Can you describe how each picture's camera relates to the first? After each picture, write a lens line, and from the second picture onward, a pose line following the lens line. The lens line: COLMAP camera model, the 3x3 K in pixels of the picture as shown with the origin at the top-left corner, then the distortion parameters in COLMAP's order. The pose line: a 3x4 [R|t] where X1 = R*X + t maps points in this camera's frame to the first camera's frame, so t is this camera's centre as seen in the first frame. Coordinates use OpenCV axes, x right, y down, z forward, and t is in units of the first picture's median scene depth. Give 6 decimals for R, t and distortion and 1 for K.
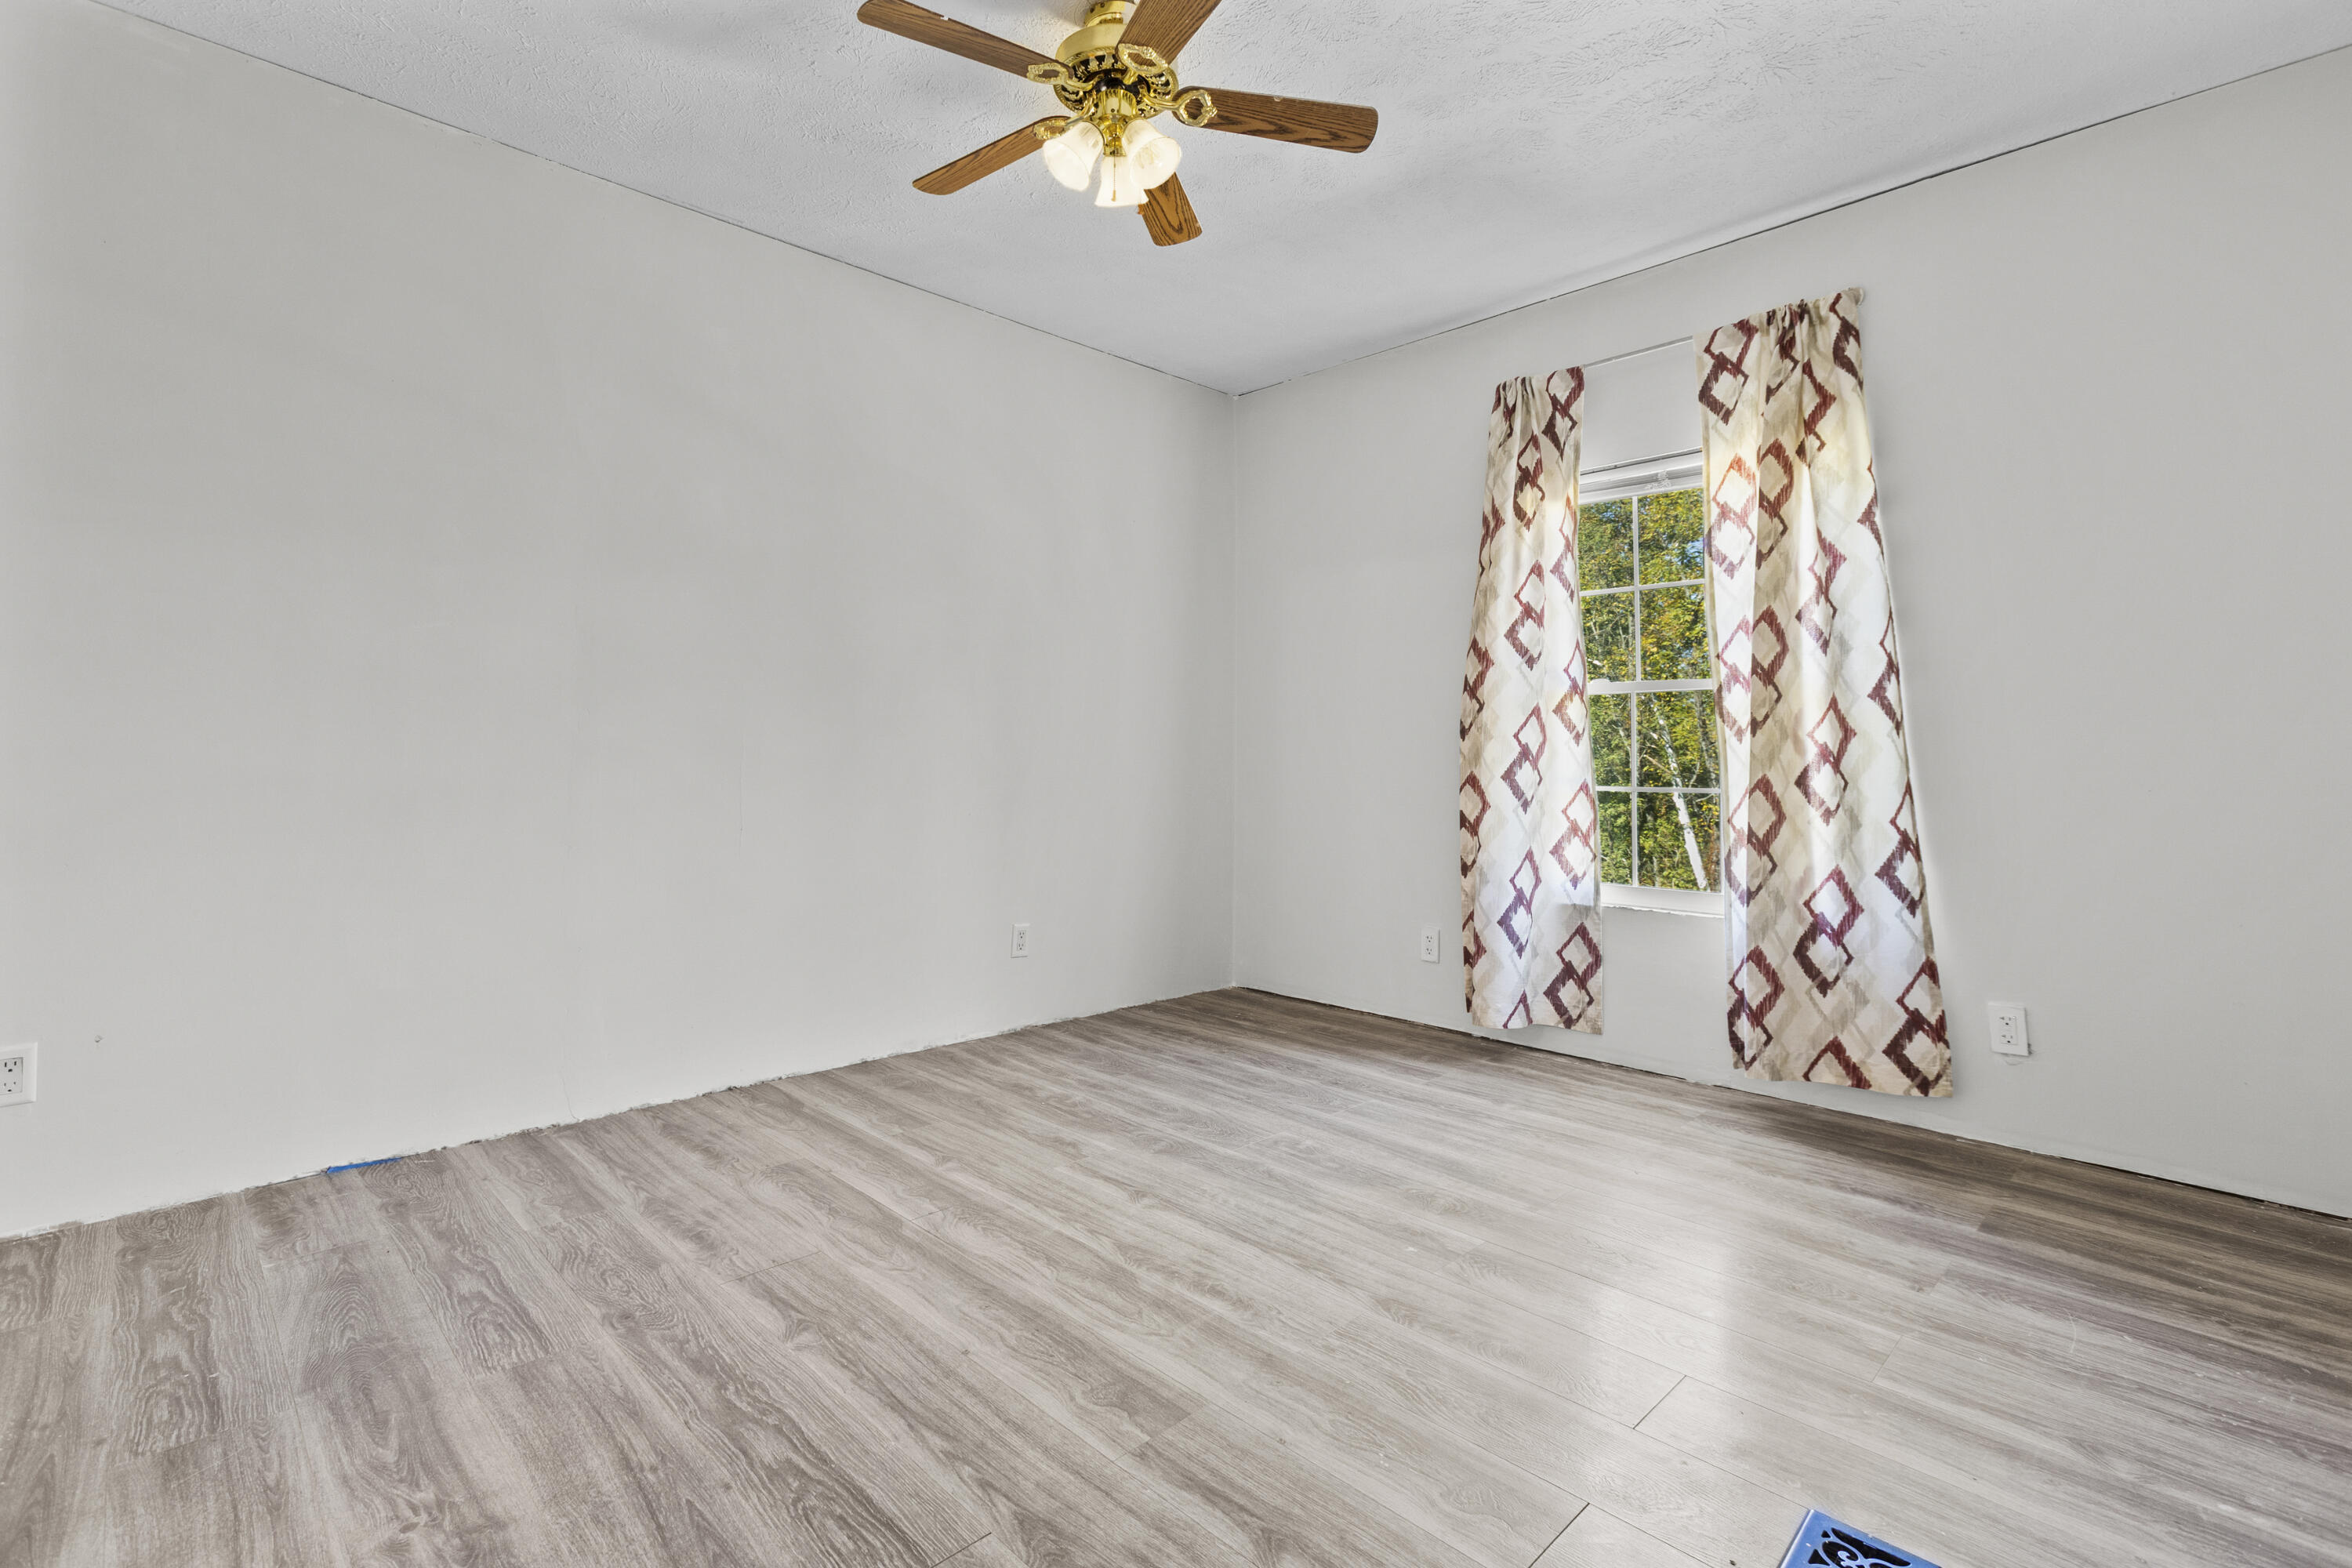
lens RADIAL K [[1054.7, 0, 1174.9], [0, 1054.7, 776.7], [0, 0, 1]] dist [-0.005381, 0.001017]
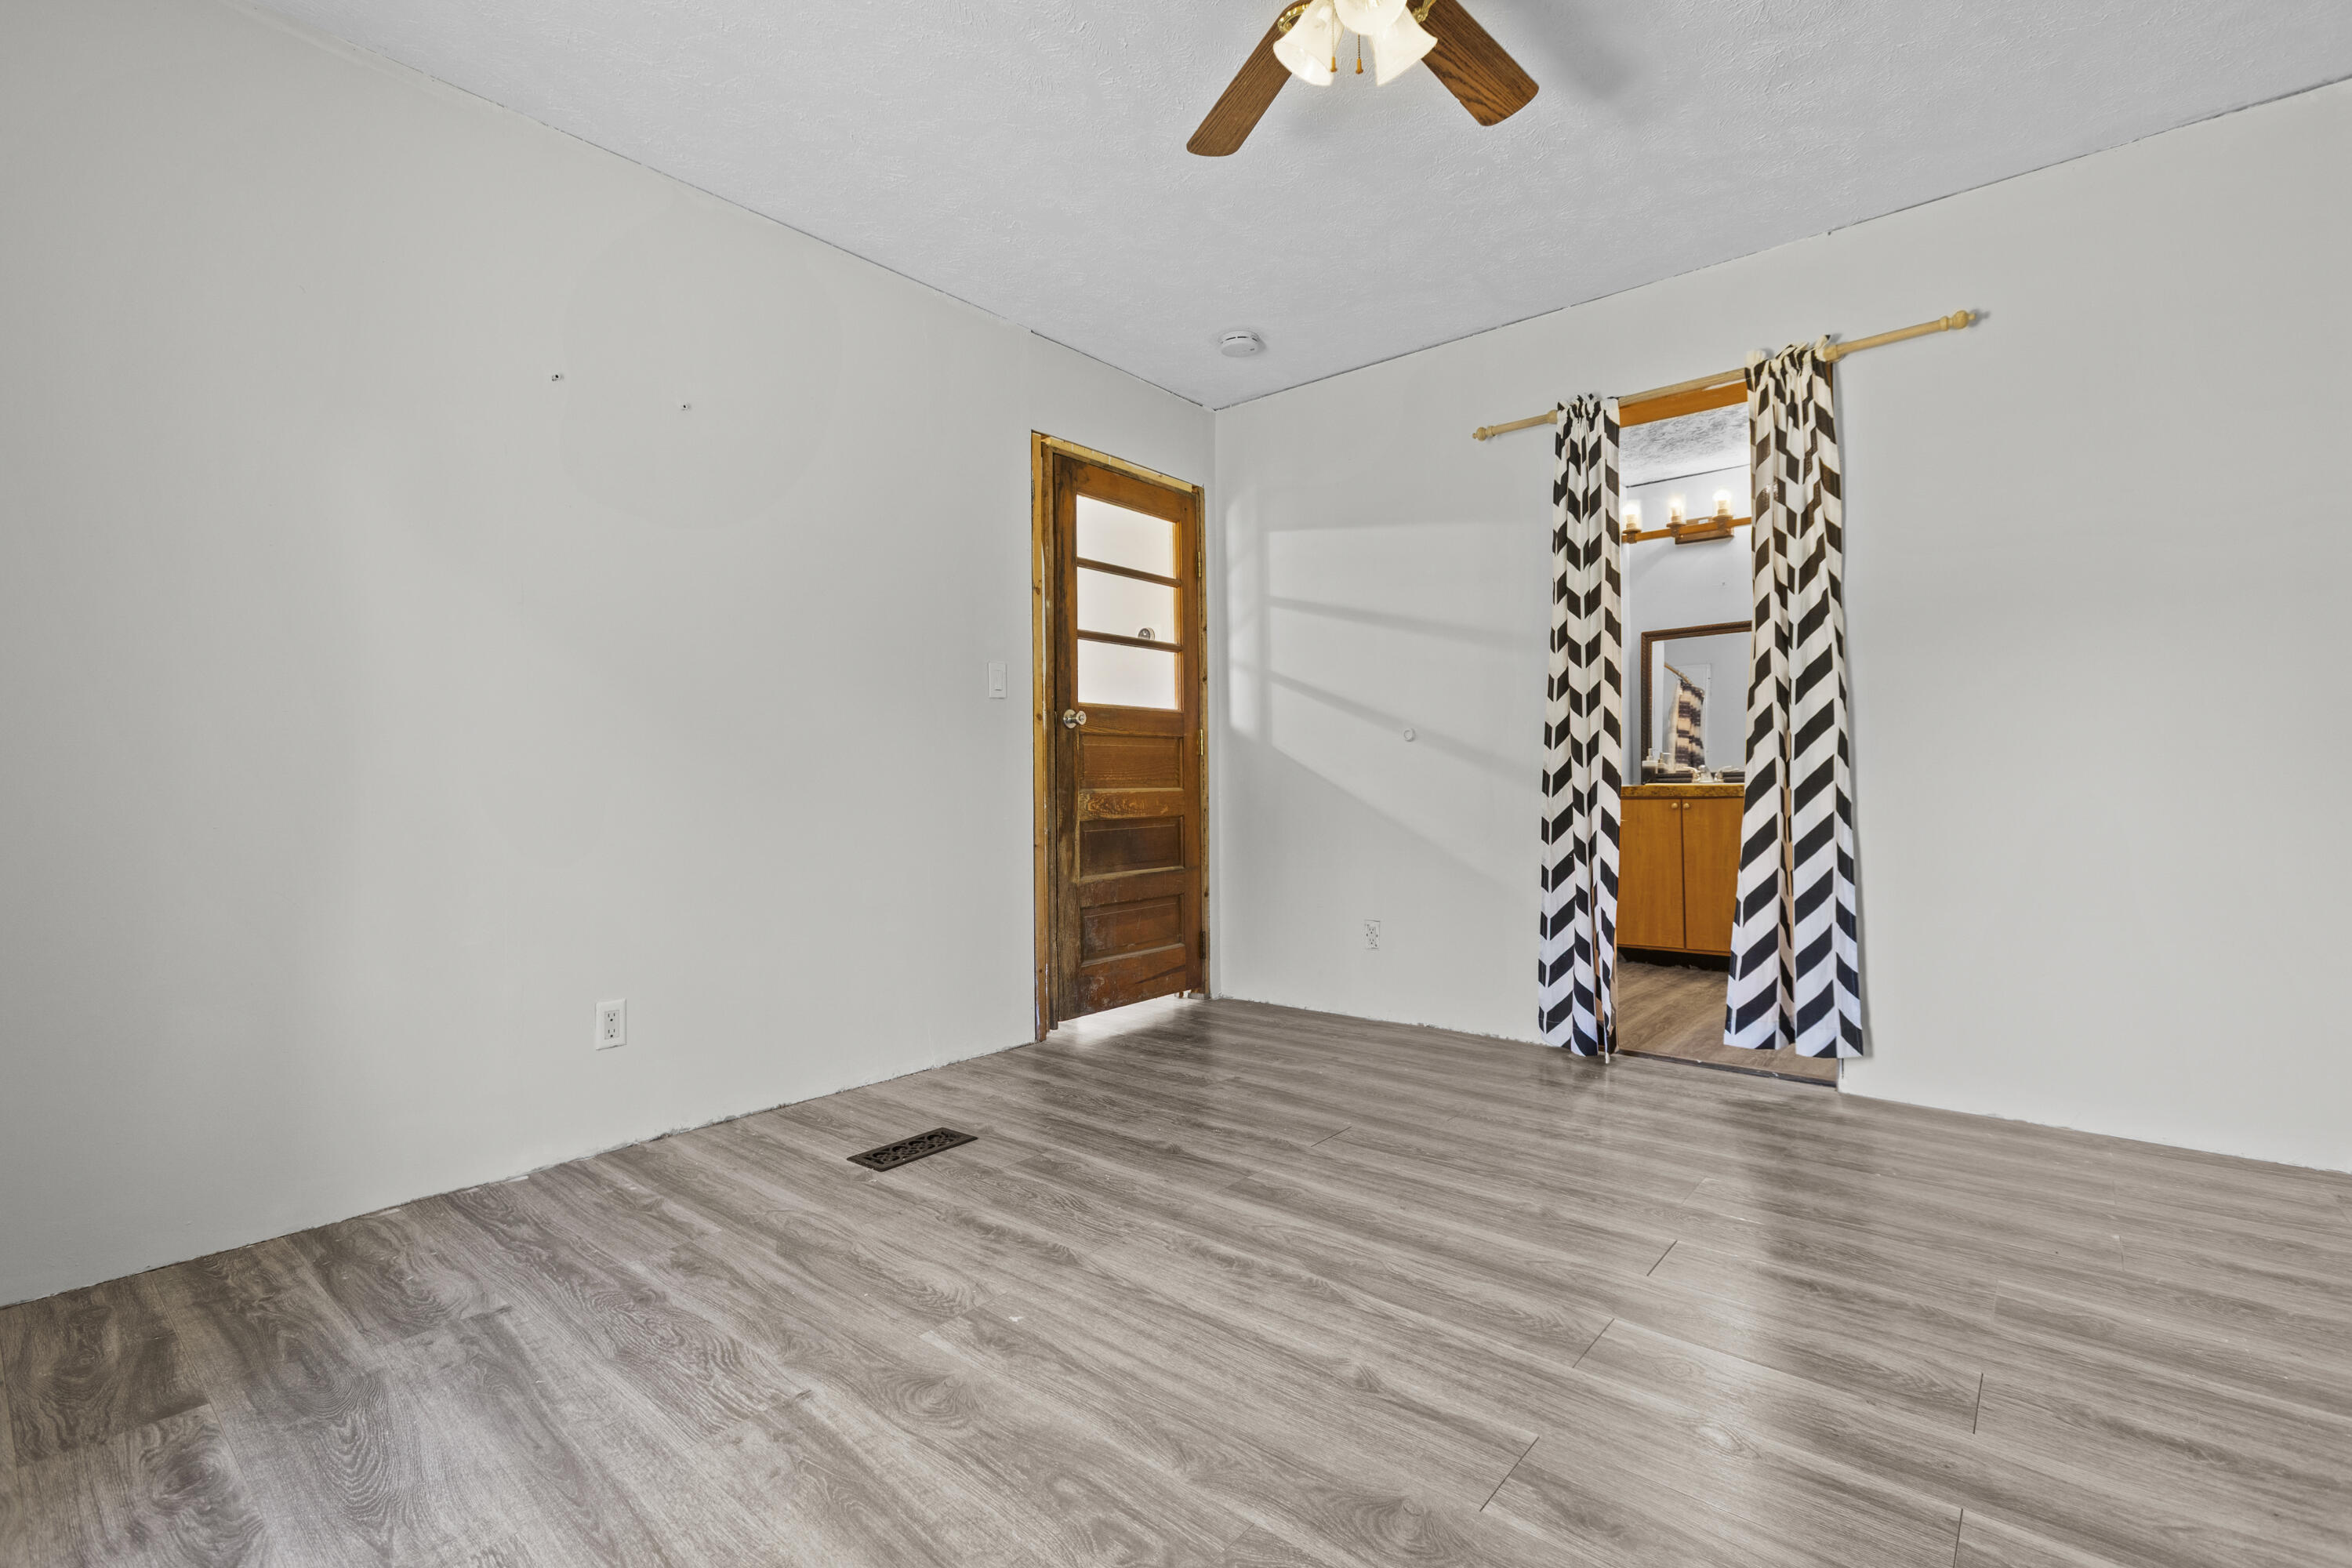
lens RADIAL K [[1054.7, 0, 1169.0], [0, 1054.7, 771.2], [0, 0, 1]] dist [-0.005381, 0.001017]
pose [[-0.995693, 0.000060, -0.092715, 0.189364], [-0.000545, 0.999979, 0.006505, -0.010523], [0.092713, 0.006527, -0.995671, 1.989251]]
